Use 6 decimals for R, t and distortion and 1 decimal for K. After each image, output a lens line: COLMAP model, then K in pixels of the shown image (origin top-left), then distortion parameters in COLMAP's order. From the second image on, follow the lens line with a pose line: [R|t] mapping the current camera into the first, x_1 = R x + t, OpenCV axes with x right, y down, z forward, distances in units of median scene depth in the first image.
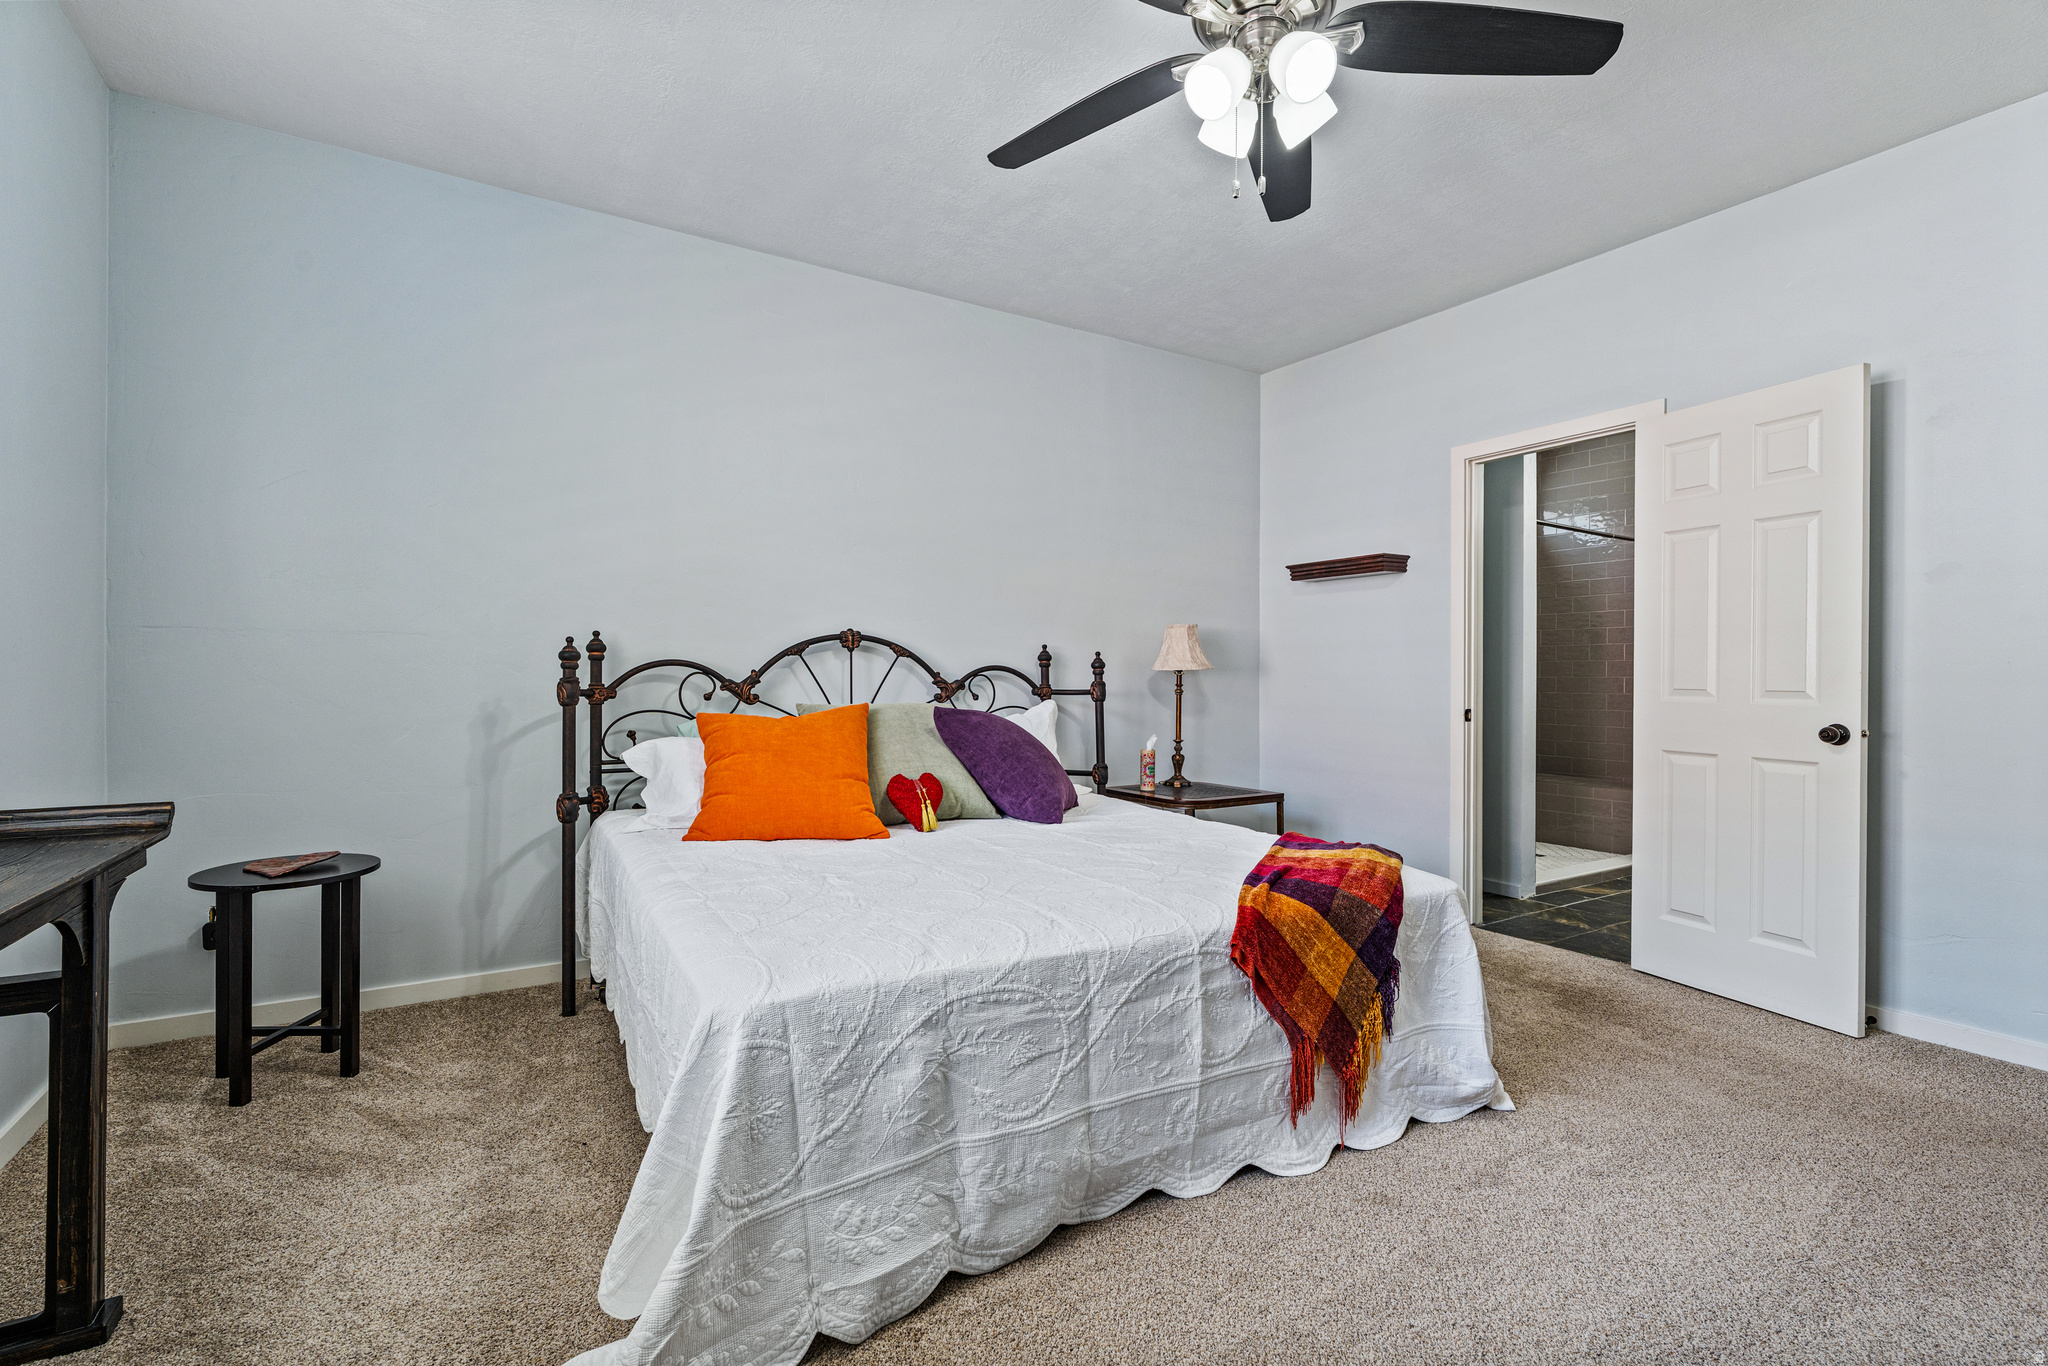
lens RADIAL K [[929.8, 0, 1010.2], [0, 929.8, 675.8], [0, 0, 1]] dist [-0.003323, 0.000260]
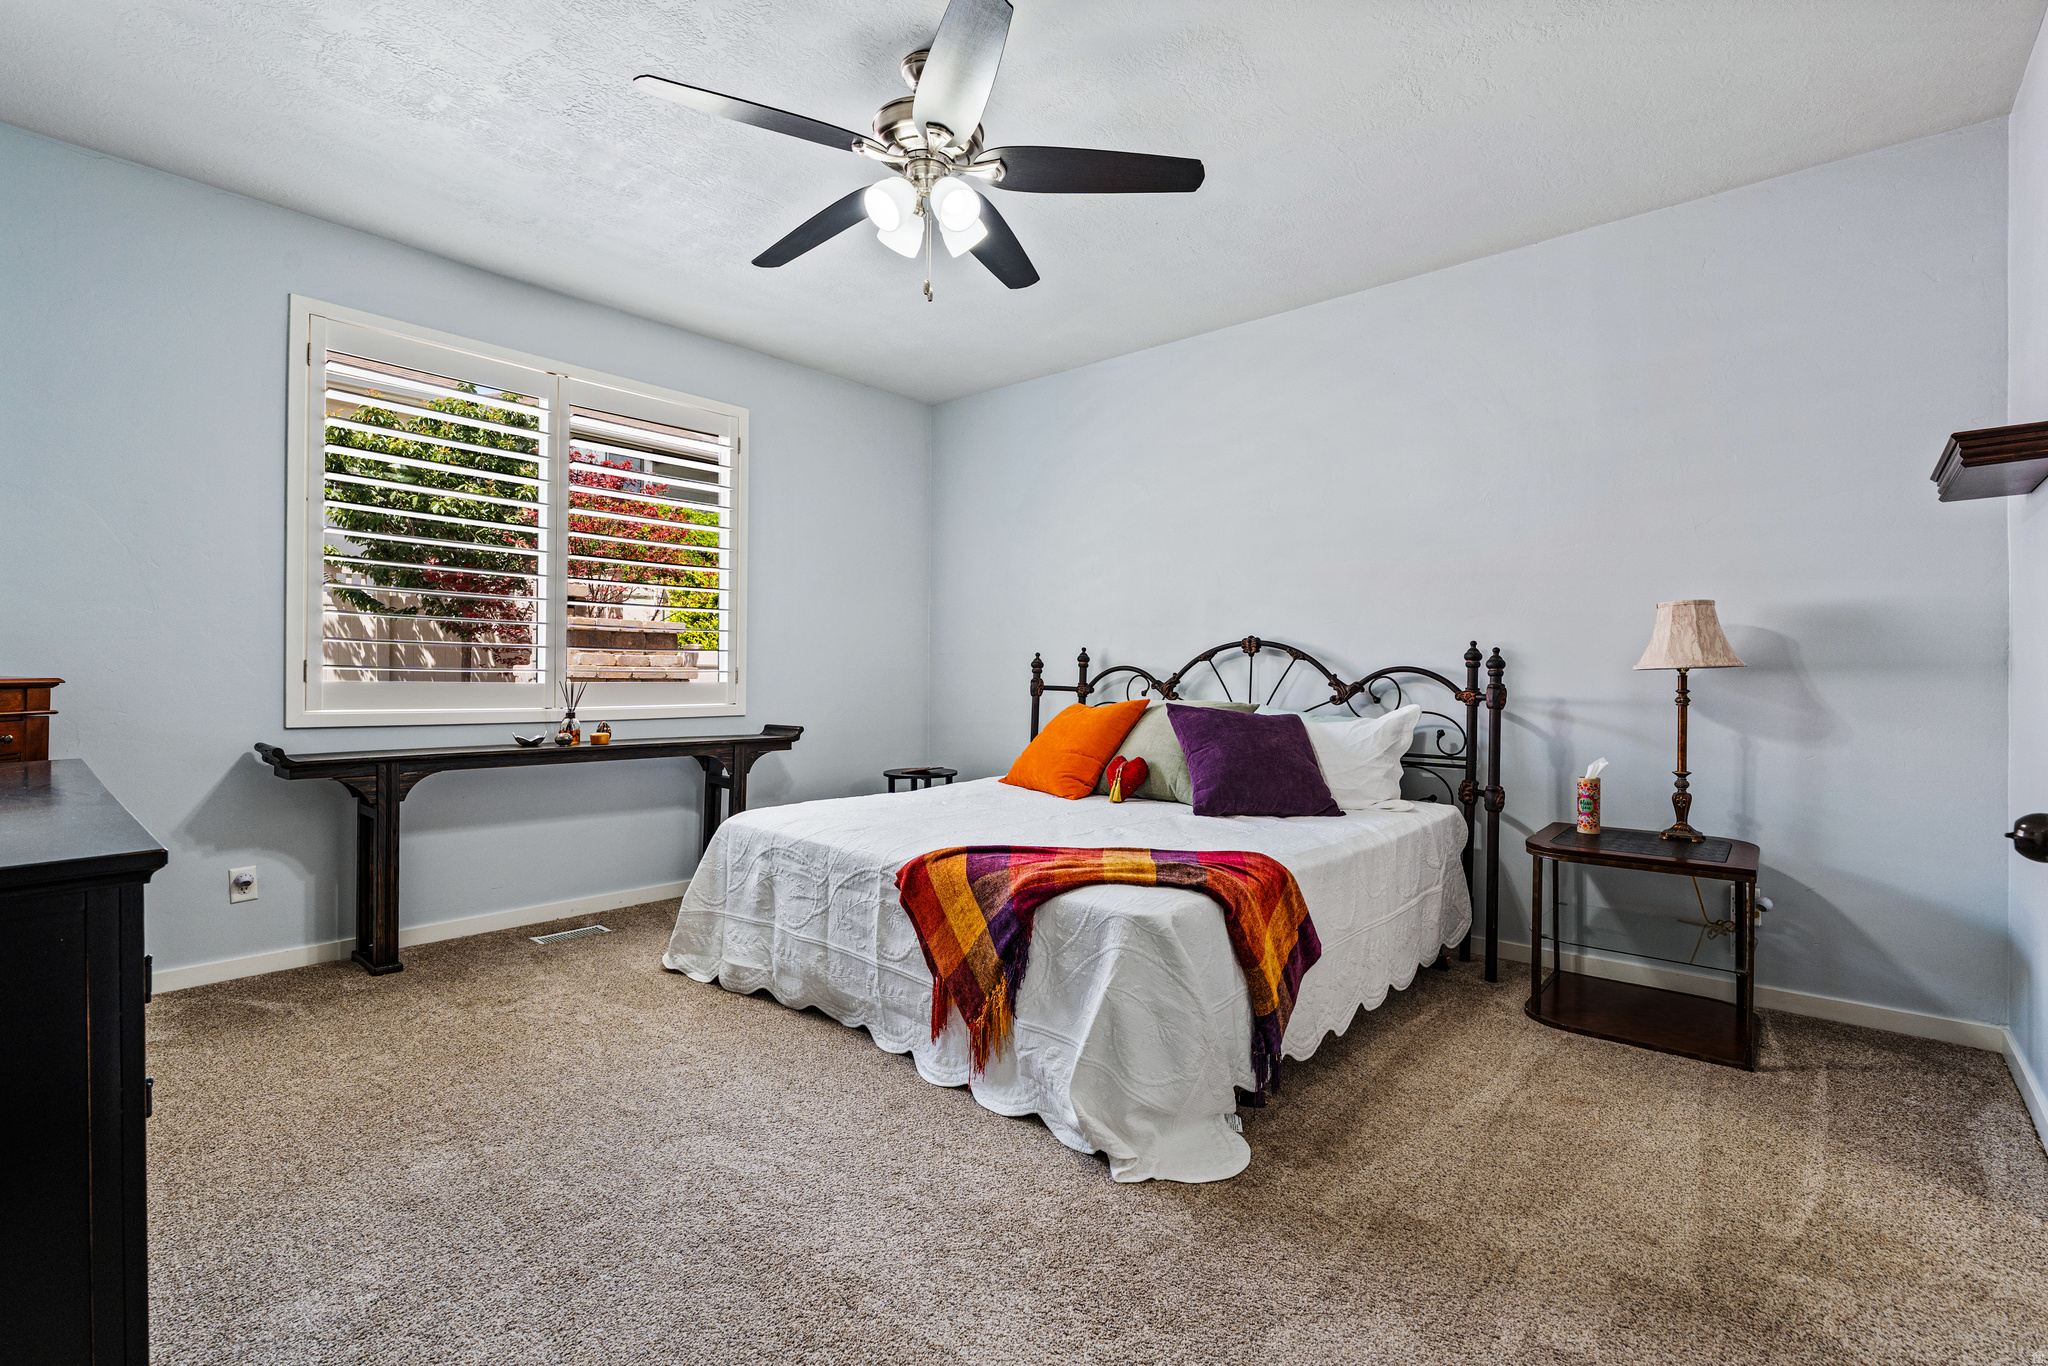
lens RADIAL K [[929.8, 0, 1029.5], [0, 929.8, 687.0], [0, 0, 1]] dist [-0.003323, 0.000260]
pose [[0.290292, 0.005114, -0.956925, 1.421319], [-0.004195, 0.999983, 0.004071, 0.013811], [0.956929, 0.002833, 0.290308, 0.723557]]
